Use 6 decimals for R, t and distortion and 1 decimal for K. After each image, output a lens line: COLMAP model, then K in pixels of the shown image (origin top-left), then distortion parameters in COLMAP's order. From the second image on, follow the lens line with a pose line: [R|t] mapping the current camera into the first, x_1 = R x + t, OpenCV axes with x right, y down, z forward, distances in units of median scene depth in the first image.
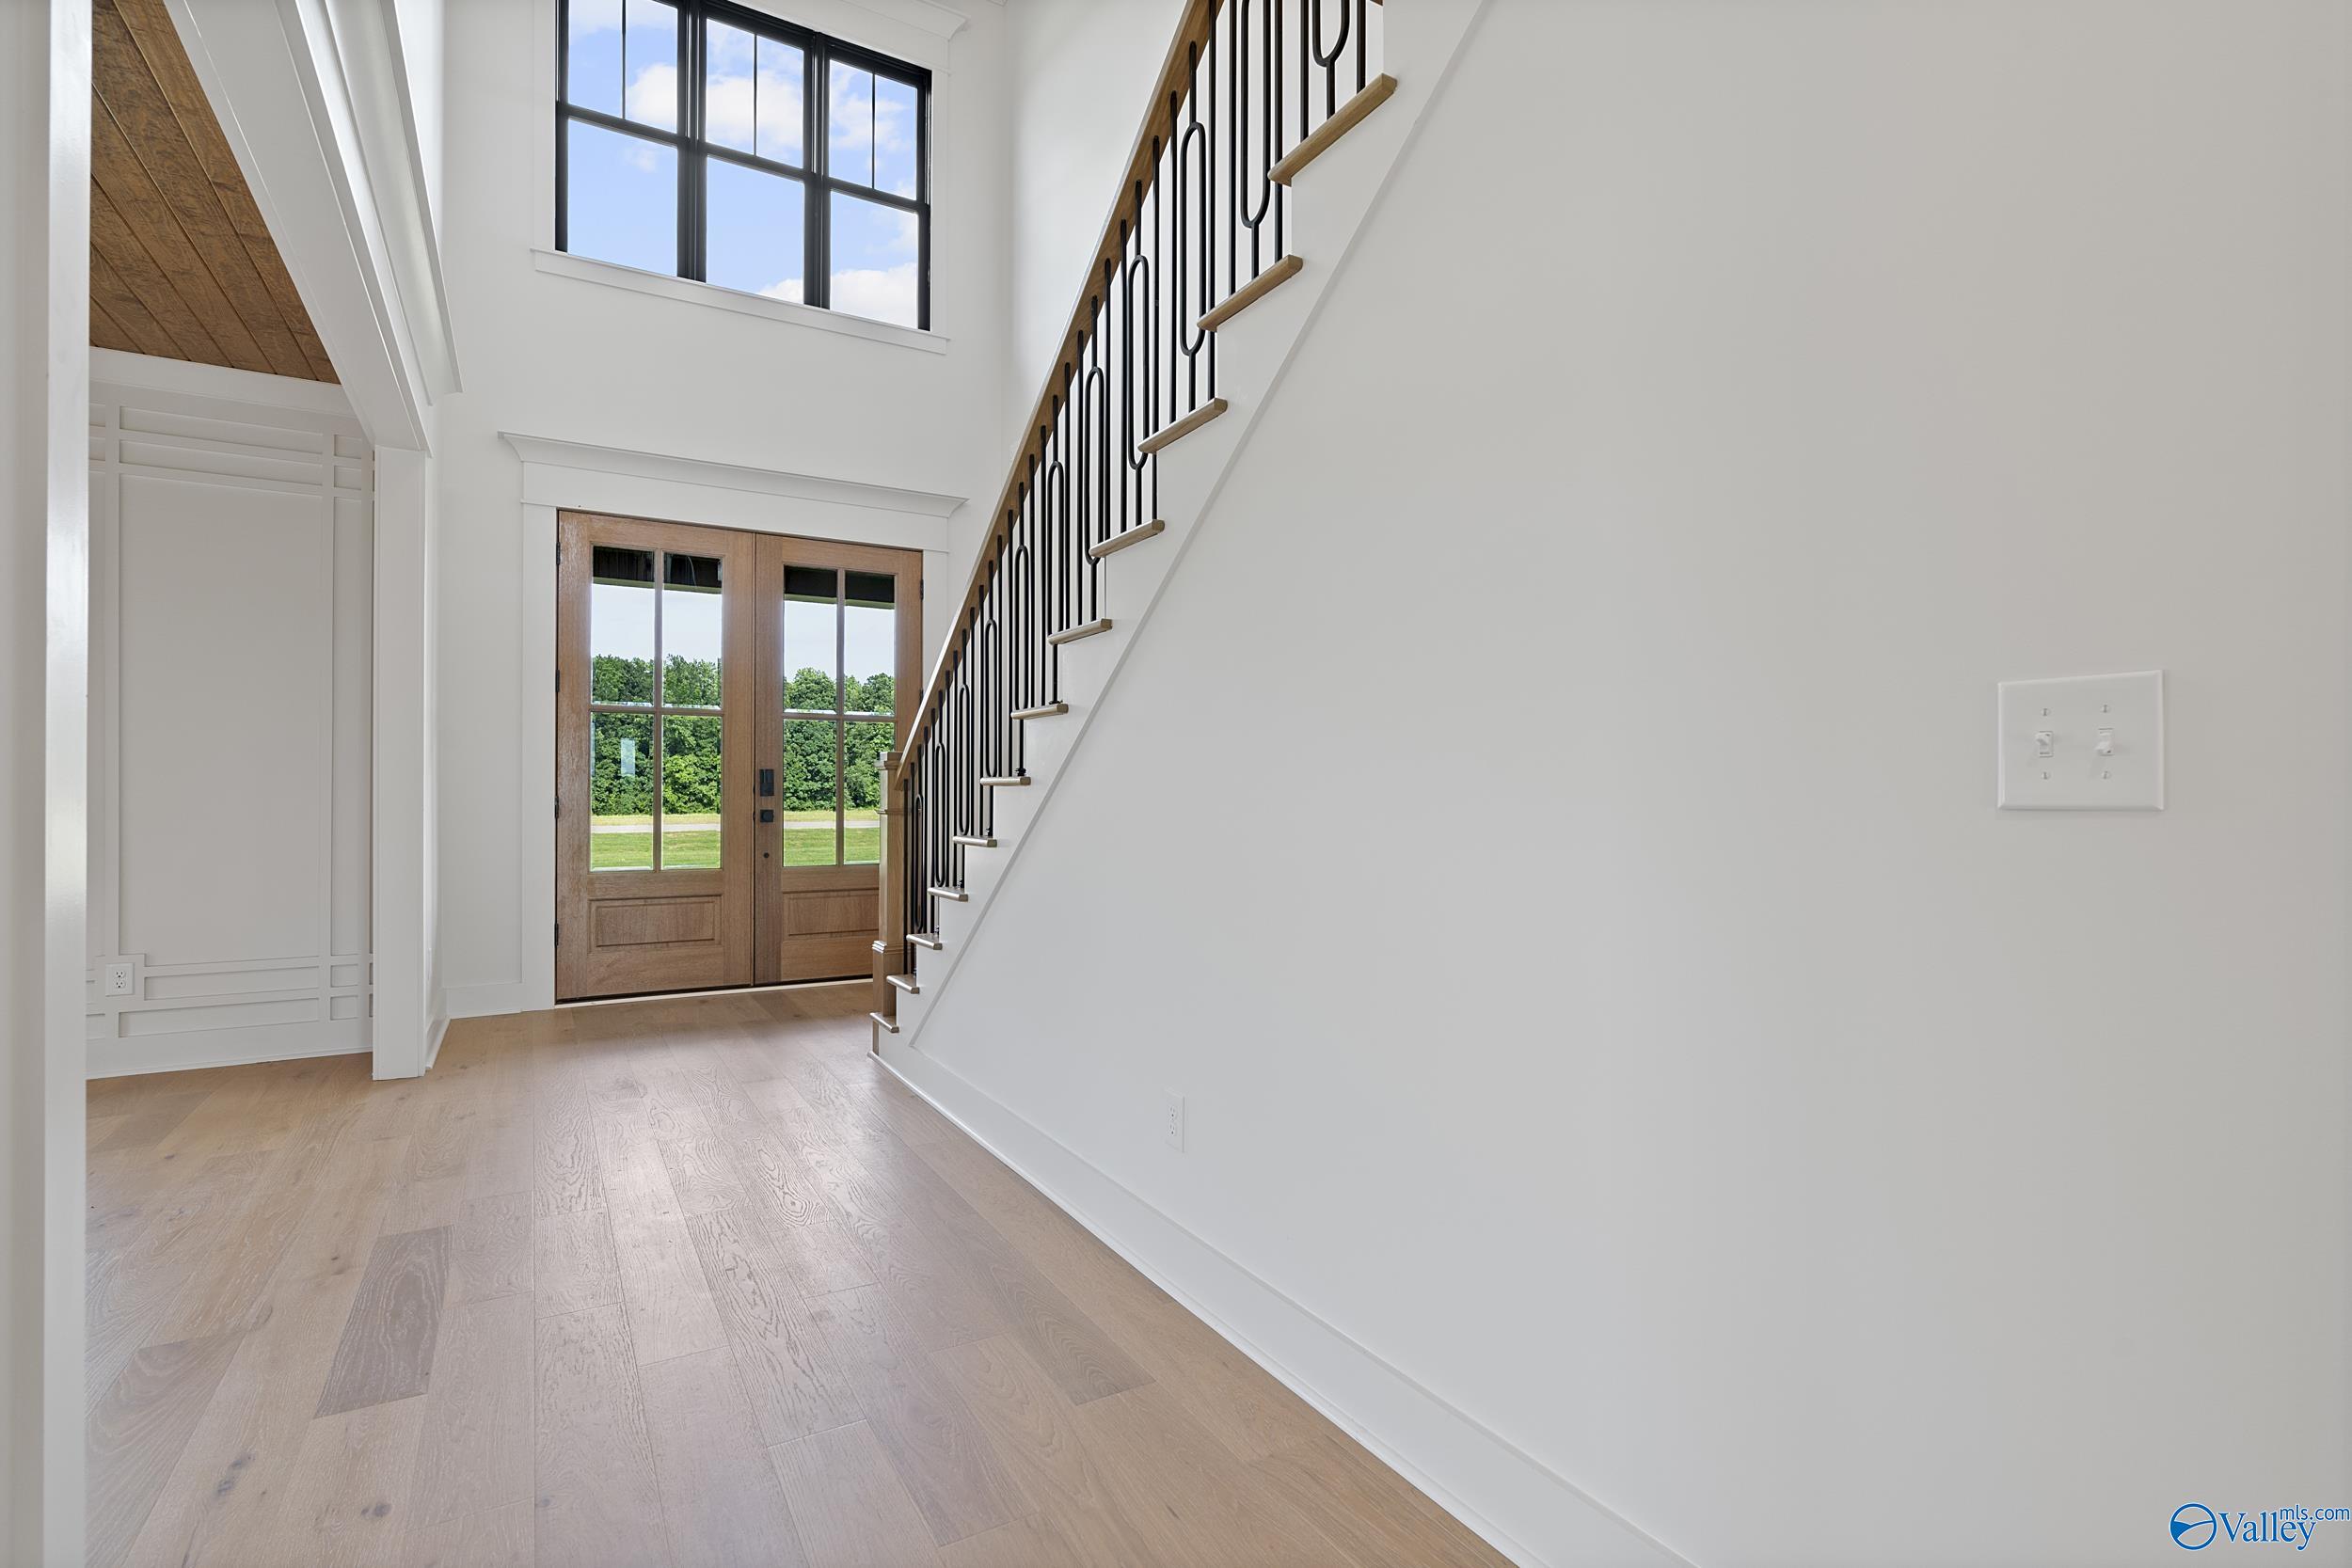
lens RADIAL K [[1088.2, 0, 1186.3], [0, 1088.2, 786.3], [0, 0, 1]] dist [-0.004944, 0.001501]
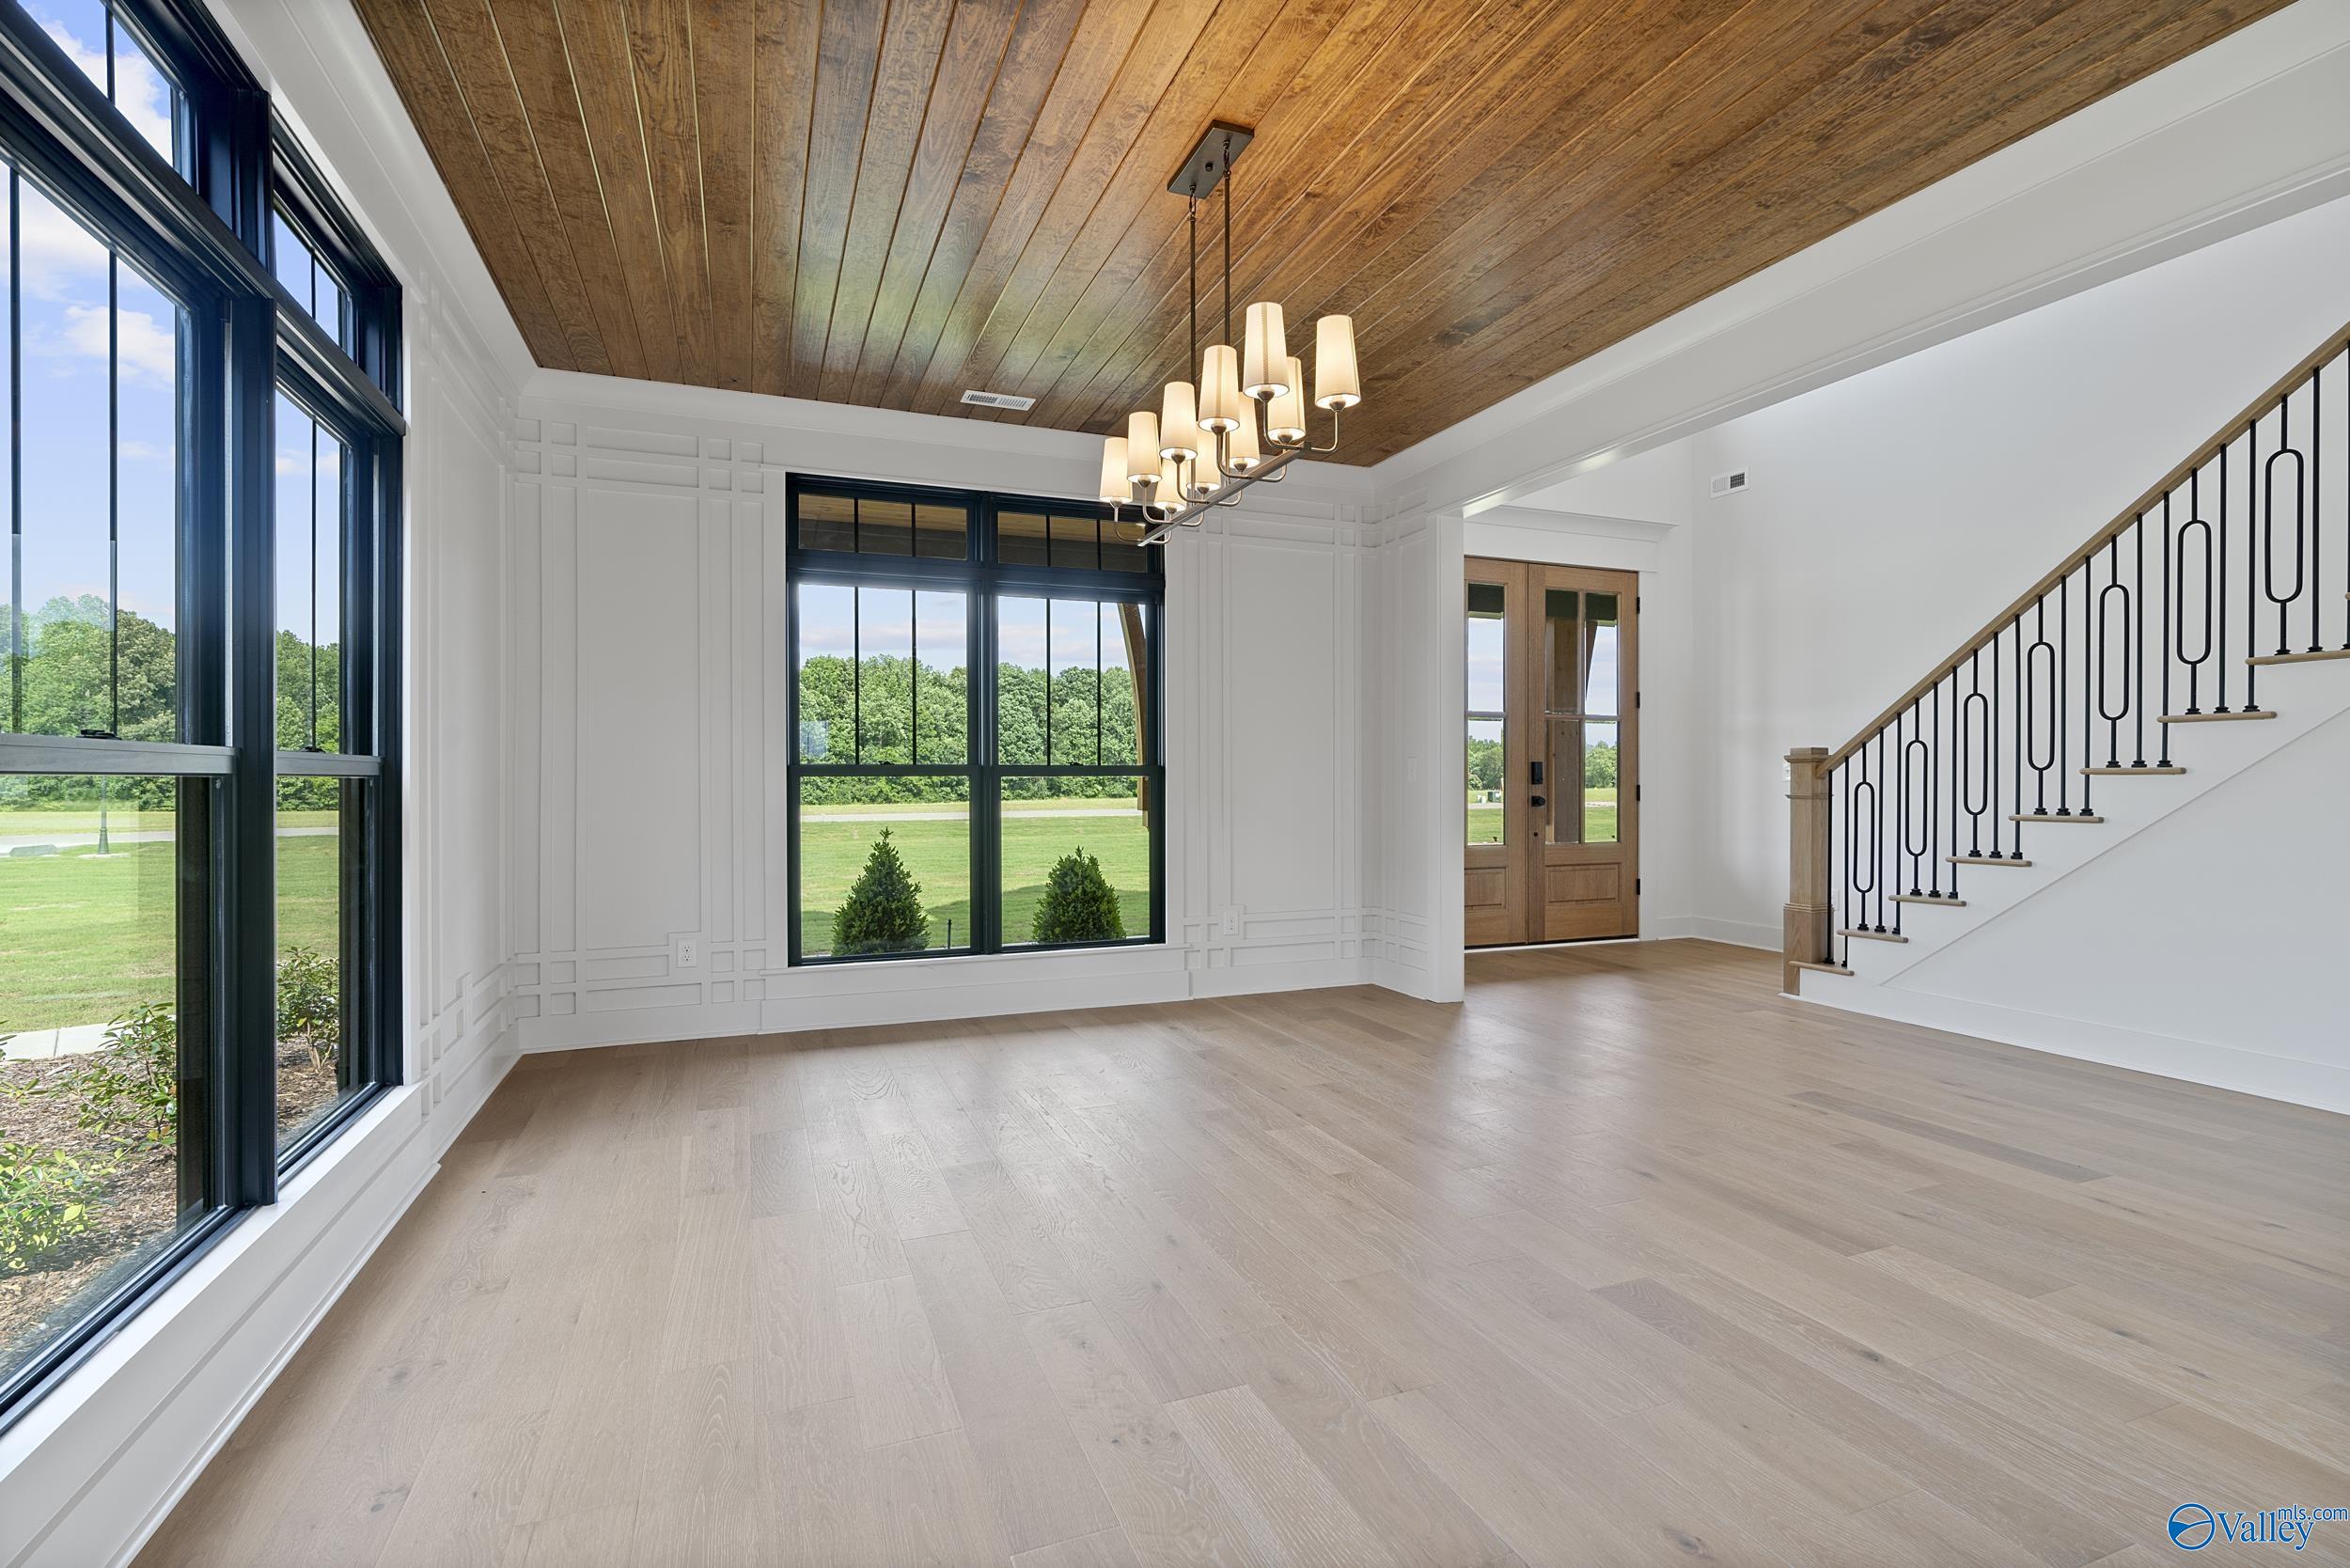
lens RADIAL K [[1087.4, 0, 1192.4], [0, 1087.4, 785.7], [0, 0, 1]] dist [-0.004944, 0.001501]
pose [[0.988660, -0.003229, -0.150139, -0.624138], [0.004692, 0.999945, 0.009391, -0.002913], [0.150100, -0.009989, 0.988620, -0.247839]]
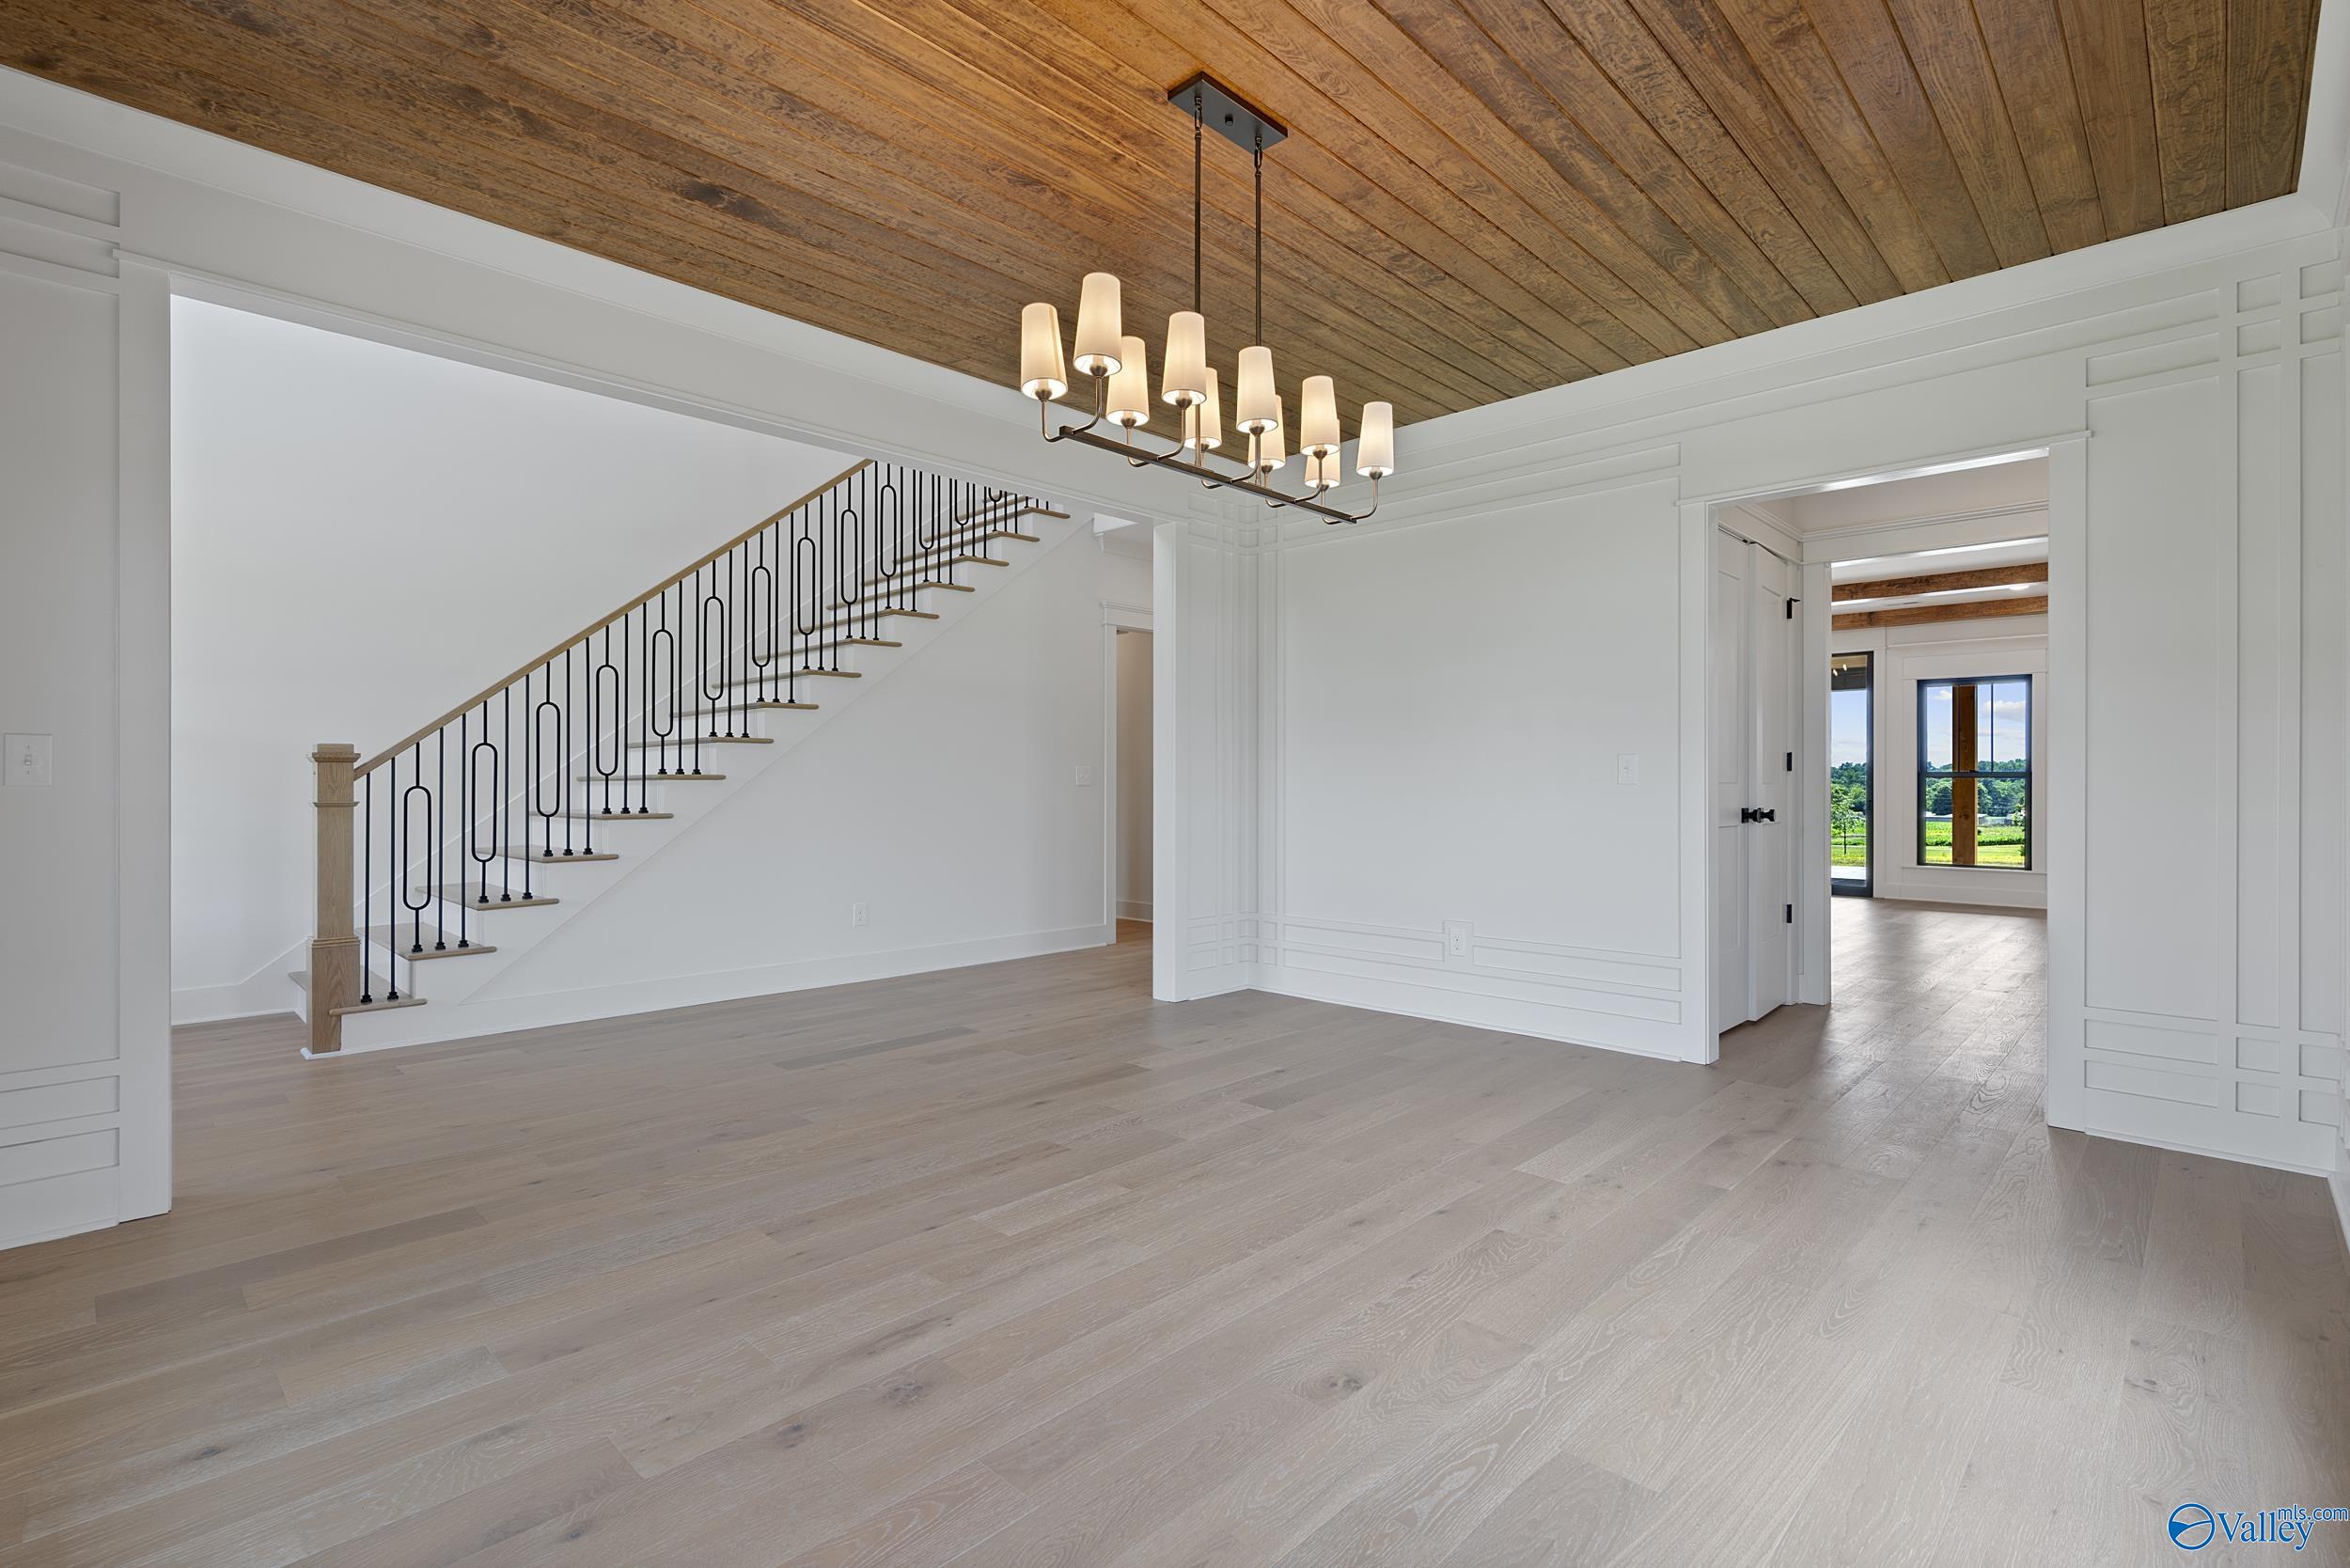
lens RADIAL K [[1087.4, 0, 1176.2], [0, 1087.4, 783.2], [0, 0, 1]] dist [-0.004944, 0.001501]
pose [[-0.258246, -0.001418, 0.966078, -1.161827], [-0.005644, 0.999984, -0.000041, -0.000234], [-0.966063, -0.005463, -0.258250, 0.426552]]
